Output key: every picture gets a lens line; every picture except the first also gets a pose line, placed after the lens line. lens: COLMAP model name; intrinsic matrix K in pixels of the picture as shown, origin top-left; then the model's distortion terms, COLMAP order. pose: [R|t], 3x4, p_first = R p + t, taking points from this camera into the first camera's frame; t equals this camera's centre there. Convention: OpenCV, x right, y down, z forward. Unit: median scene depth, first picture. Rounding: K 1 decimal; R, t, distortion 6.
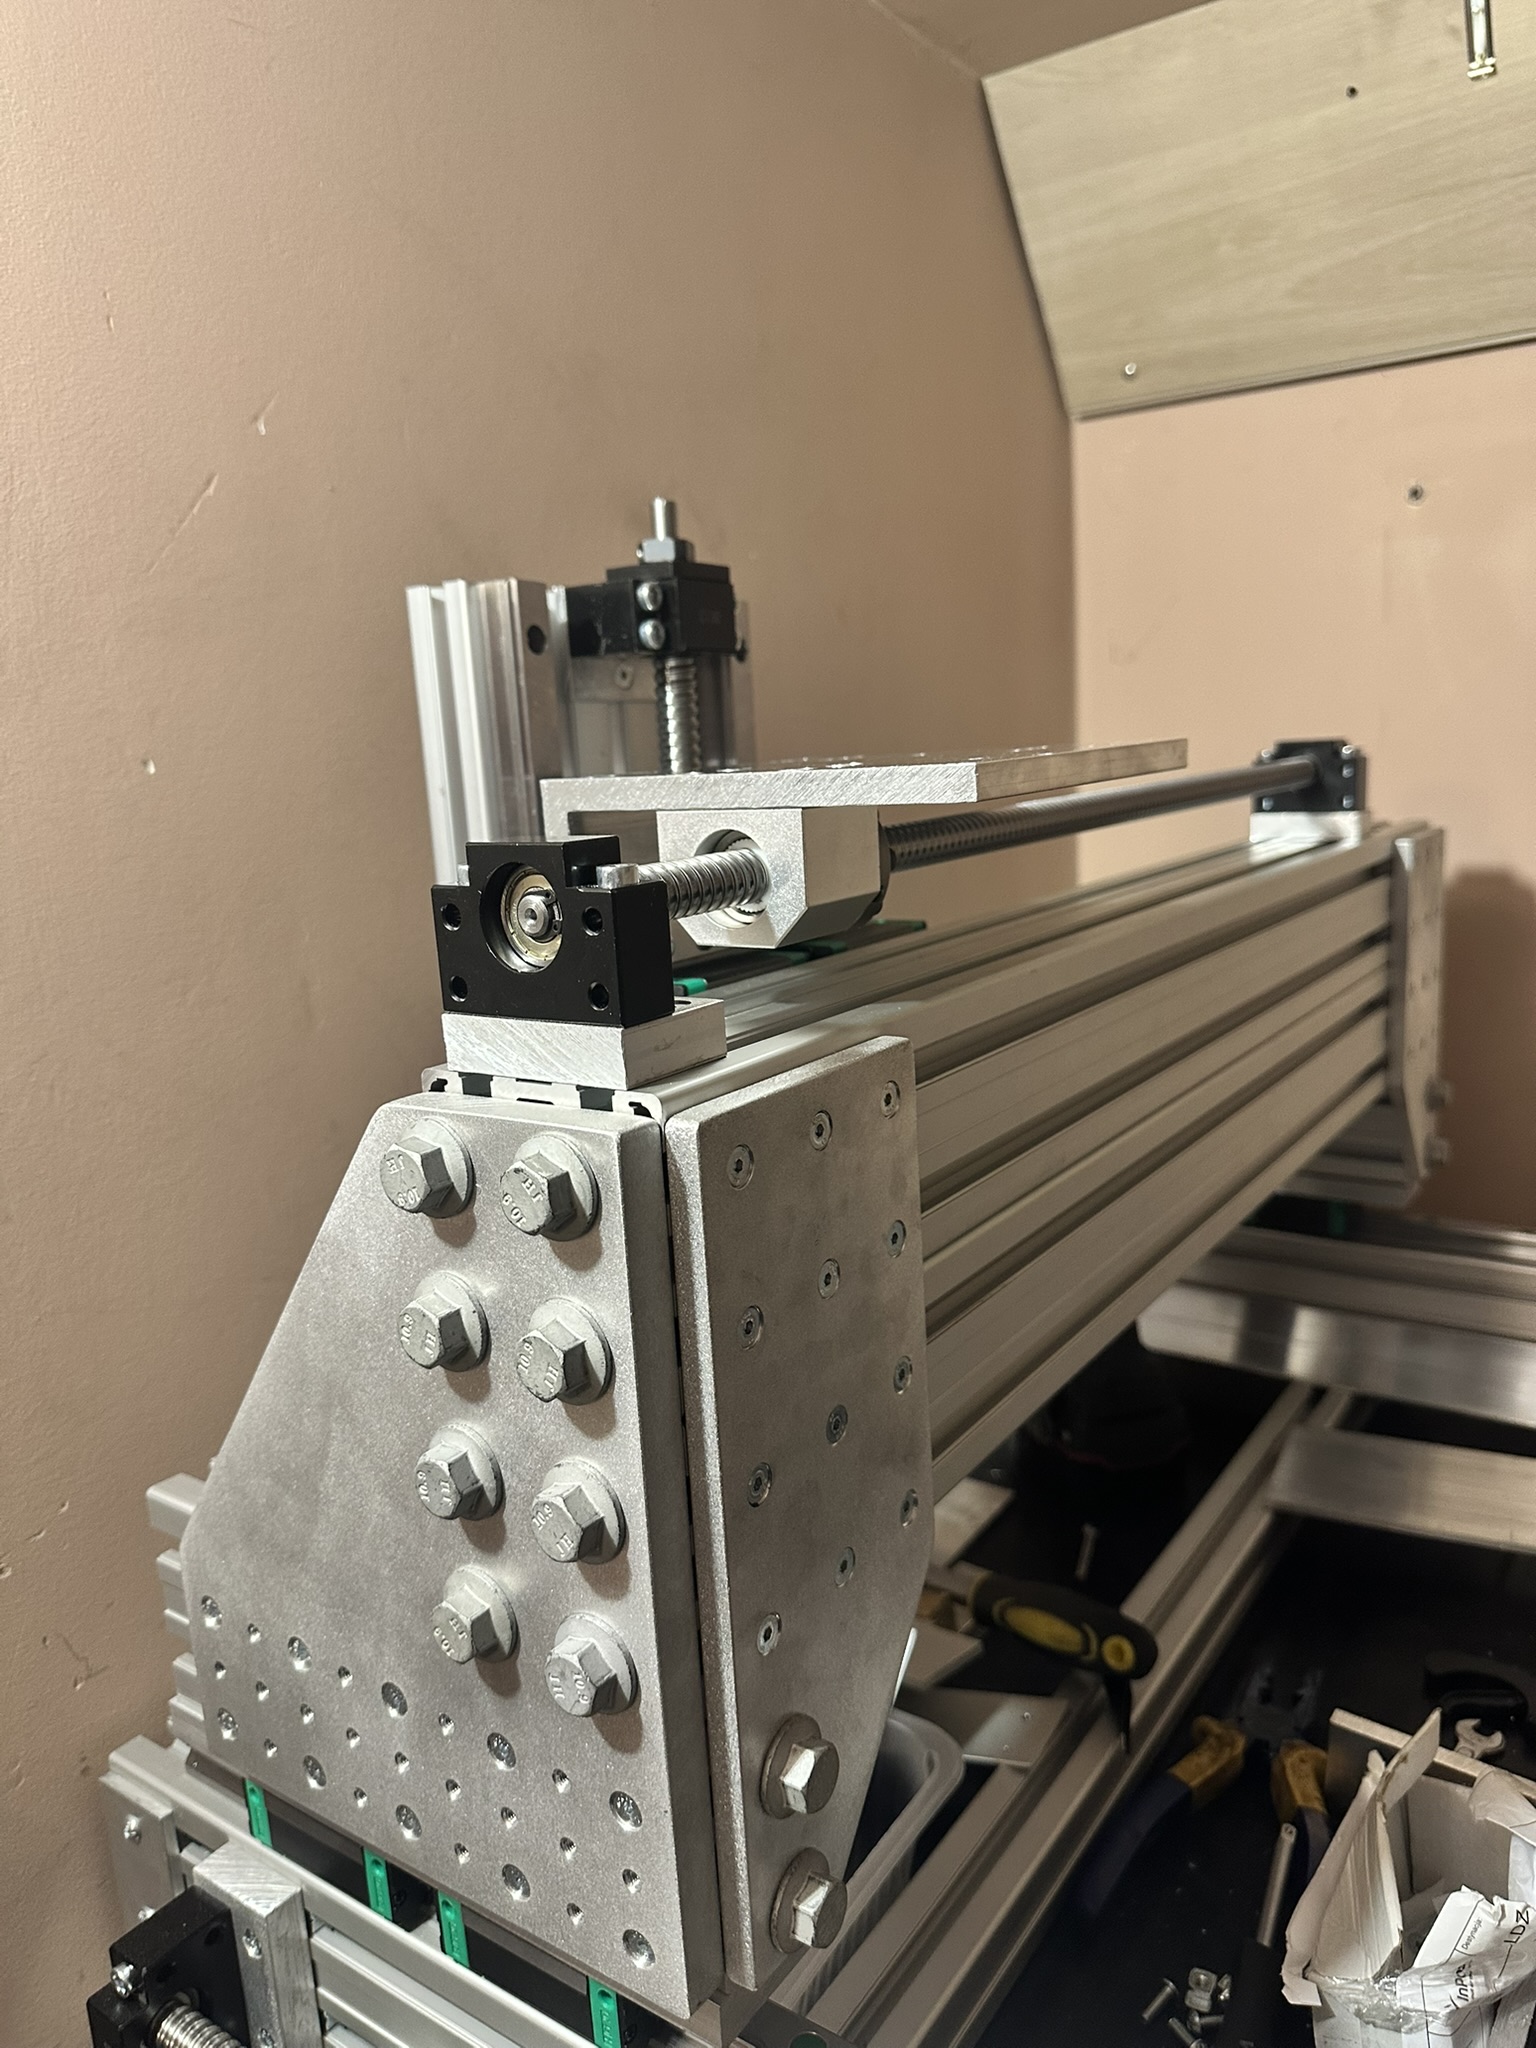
lens RADIAL K [[1446.7, 0, 748.8], [0, 1446.7, 1042.7], [0, 0, 1]] dist [0.023360, -0.035582]
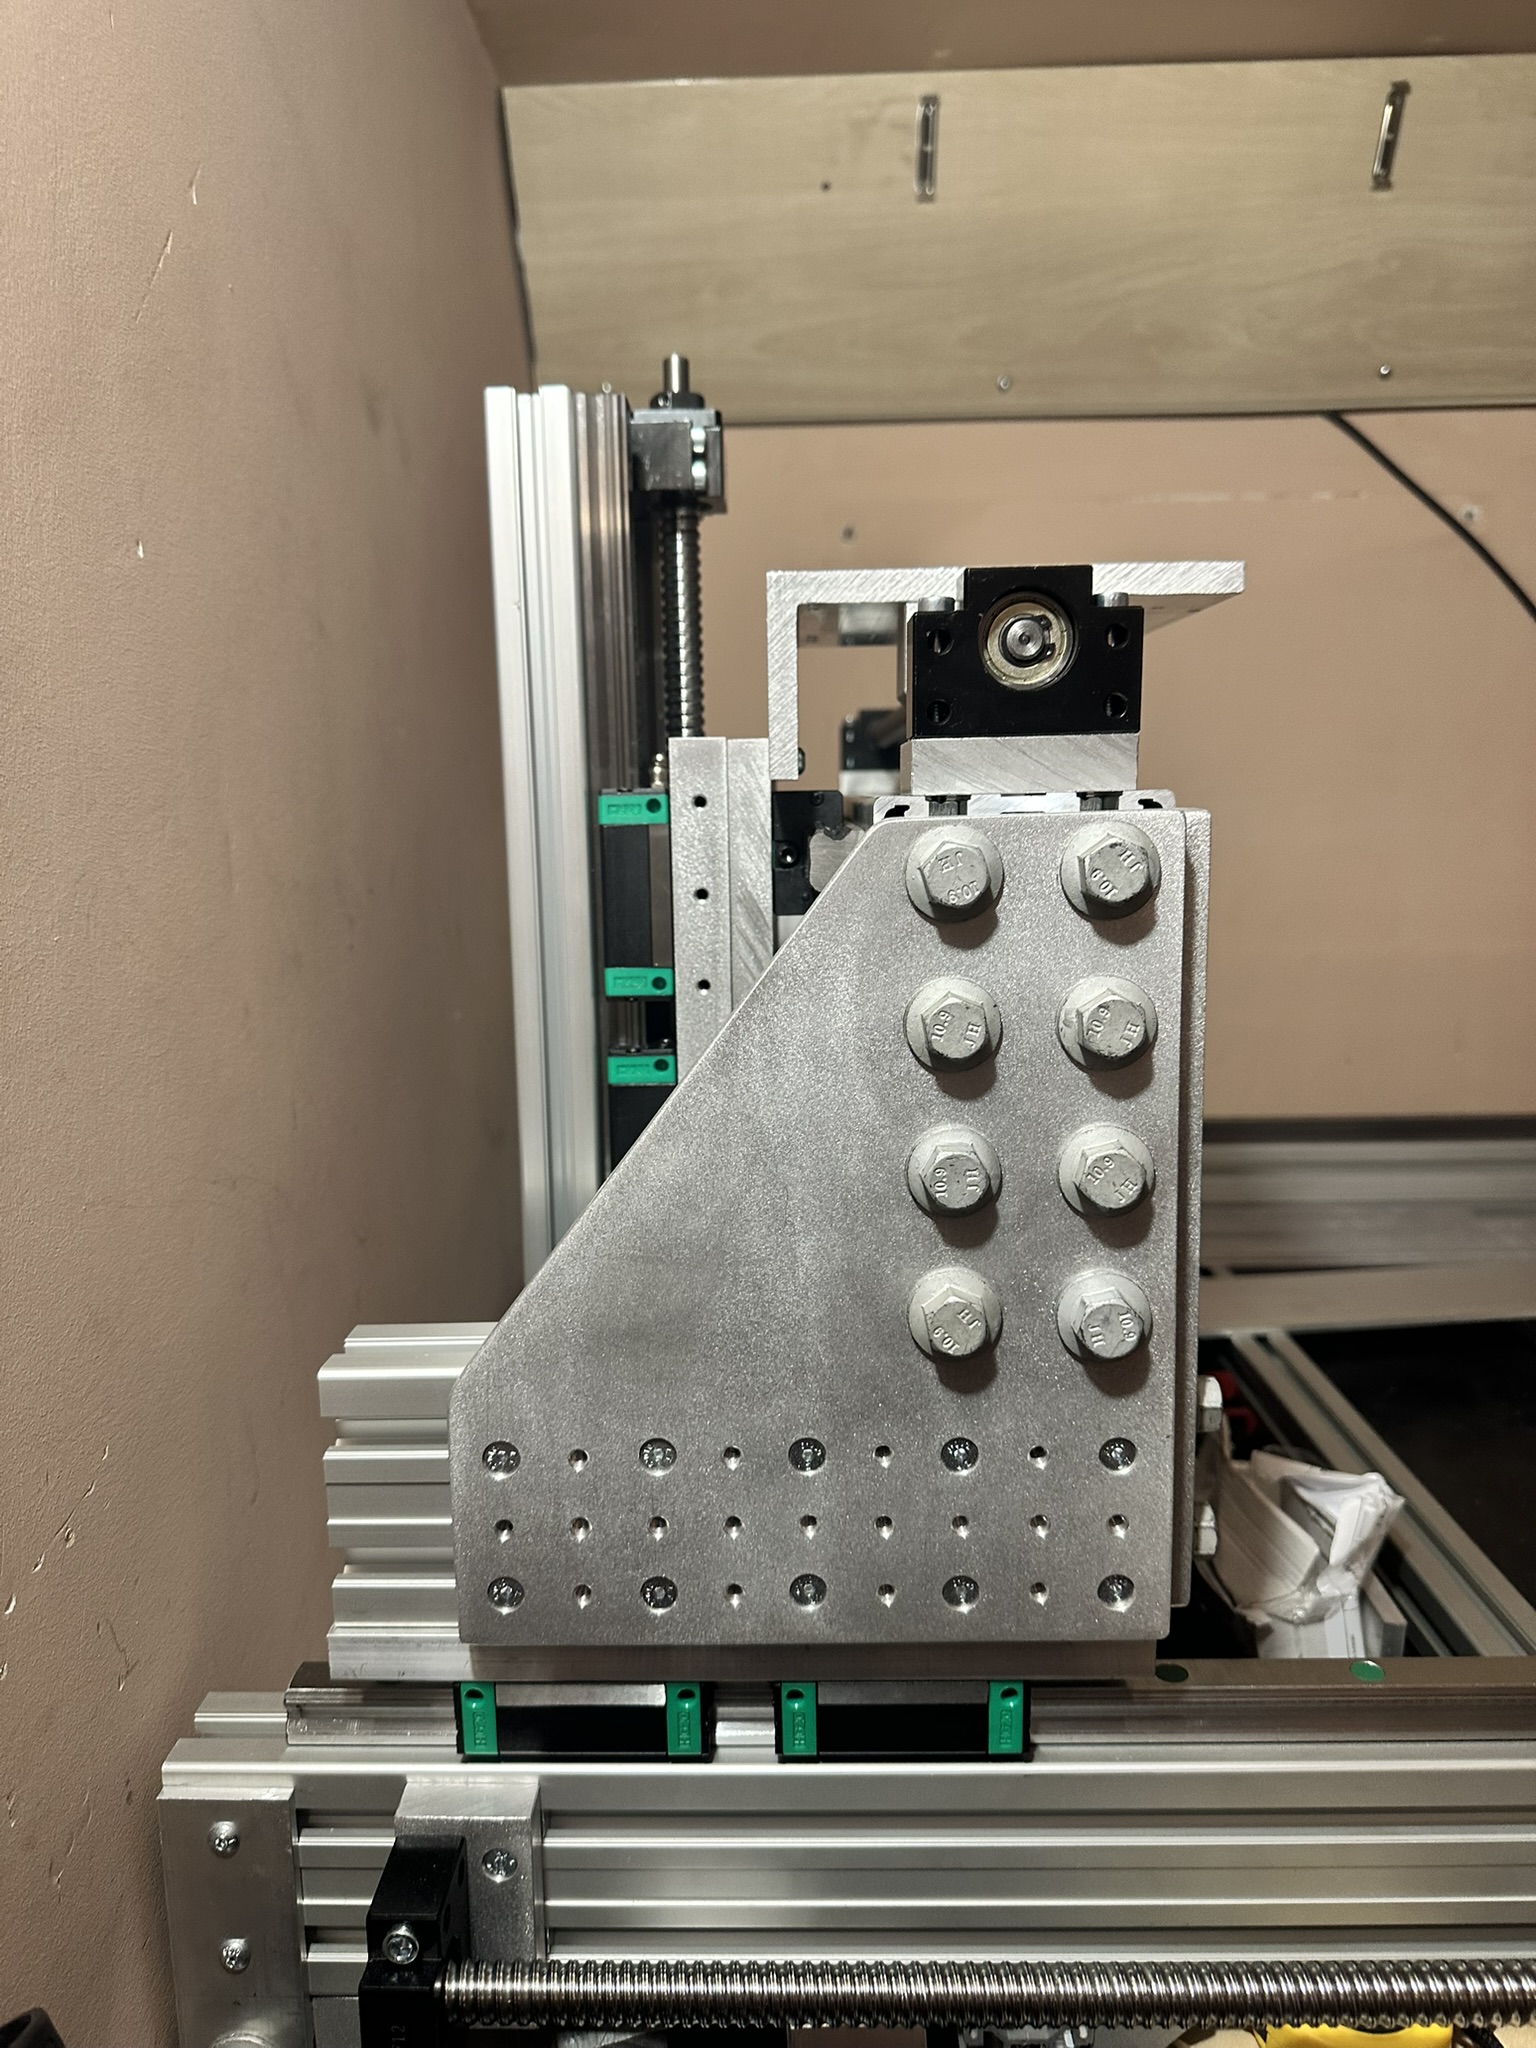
lens RADIAL K [[1446.7, 0, 746.7], [0, 1446.7, 1022.8], [0, 0, 1]] dist [0.023360, -0.035582]
pose [[0.843589, -0.043972, 0.535186, -0.815880], [0.076931, 0.996257, -0.039409, 0.200881], [-0.531450, 0.074418, 0.843814, 0.183132]]
